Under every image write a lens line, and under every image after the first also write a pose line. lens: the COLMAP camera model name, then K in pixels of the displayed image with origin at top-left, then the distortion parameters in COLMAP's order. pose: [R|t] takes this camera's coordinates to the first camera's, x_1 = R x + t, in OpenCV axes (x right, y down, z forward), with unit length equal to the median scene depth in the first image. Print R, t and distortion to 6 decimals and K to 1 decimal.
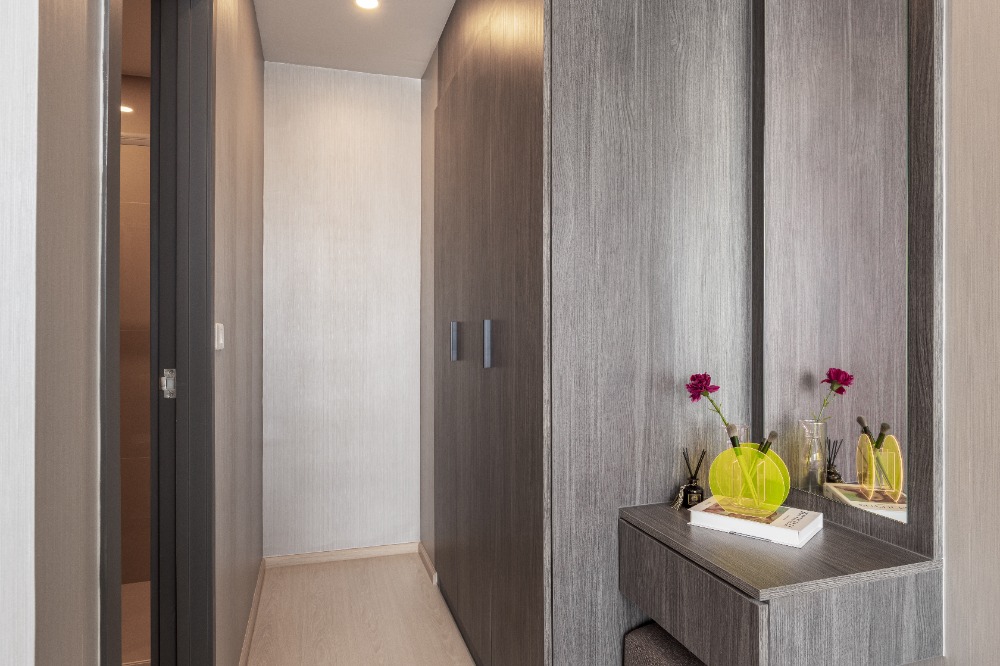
lens RADIAL K [[633.6, 0, 500.1], [0, 633.6, 332.7], [0, 0, 1]] dist [-0.001644, -0.000109]
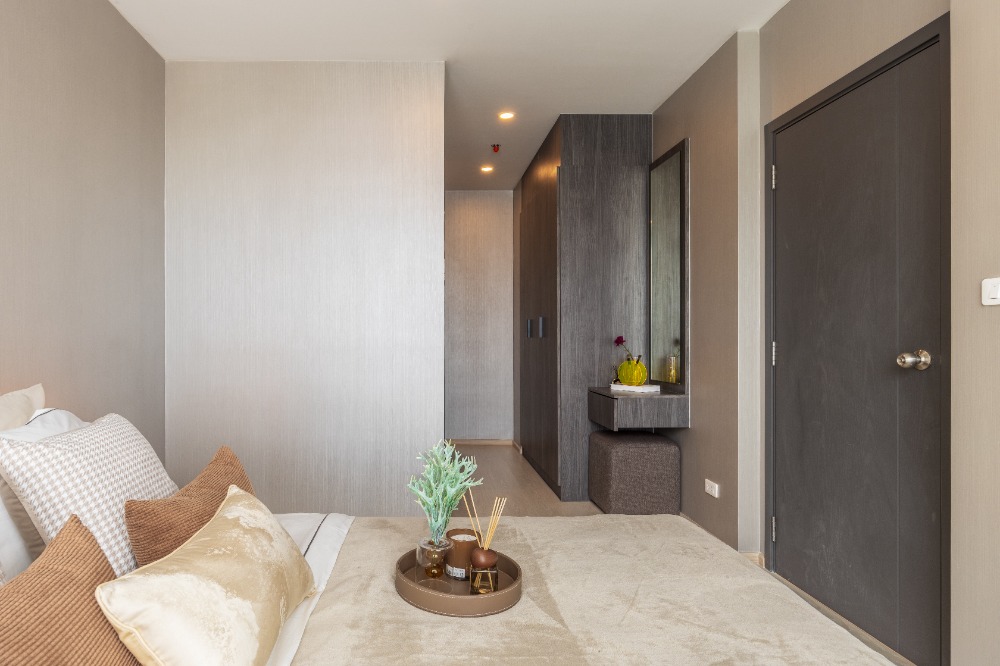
lens RADIAL K [[545.6, 0, 498.2], [0, 545.6, 336.3], [0, 0, 1]] dist [0.001245, 0.000029]
pose [[0.988344, -0.005019, -0.152153, 0.159271], [0.003640, 0.999950, -0.009338, 0.082483], [0.152193, 0.008676, 0.988313, -1.255192]]
